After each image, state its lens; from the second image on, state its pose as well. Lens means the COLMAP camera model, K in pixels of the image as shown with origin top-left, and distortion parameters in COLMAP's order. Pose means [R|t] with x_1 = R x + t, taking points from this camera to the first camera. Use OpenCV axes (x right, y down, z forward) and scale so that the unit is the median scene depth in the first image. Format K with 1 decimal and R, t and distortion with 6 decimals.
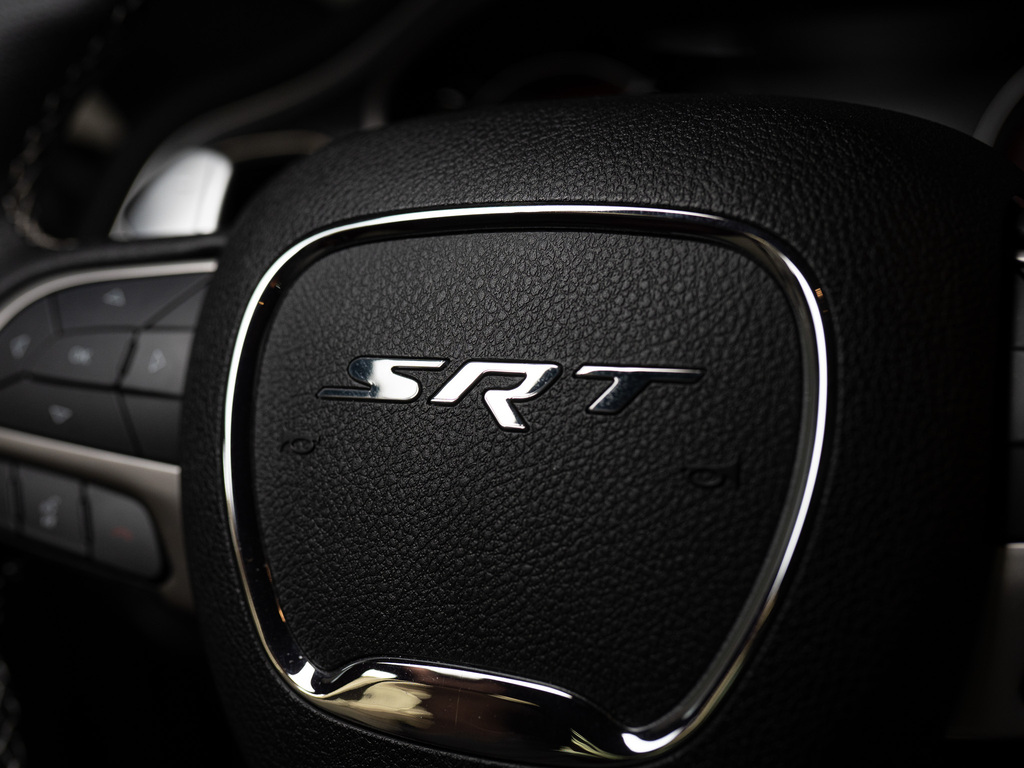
lens RADIAL K [[1045.6, 0, 512.0], [0, 1045.6, 384.0], [0, 0, 1]] dist [0.004578, 0.017557]
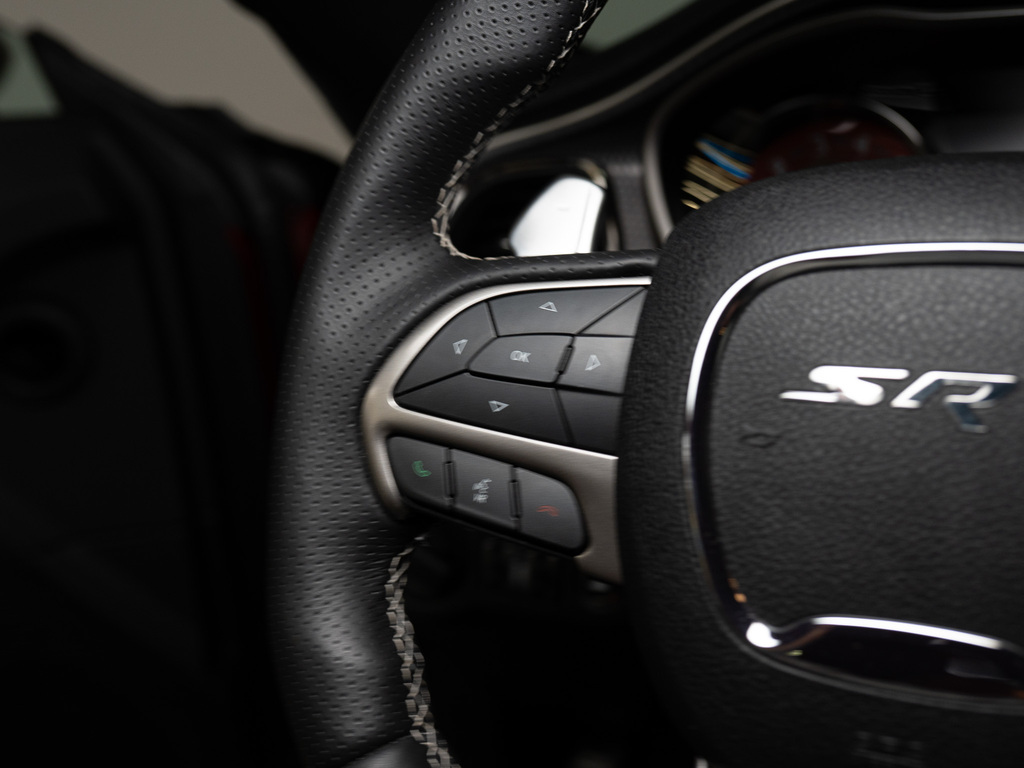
lens RADIAL K [[1045.6, 0, 512.0], [0, 1045.6, 384.0], [0, 0, 1]] dist [0.004578, 0.017557]
pose [[0.999188, 0.025171, 0.031463, -0.517082], [-0.025293, 0.999674, 0.003476, -0.000658], [-0.031365, -0.004269, 0.999499, -0.177919]]
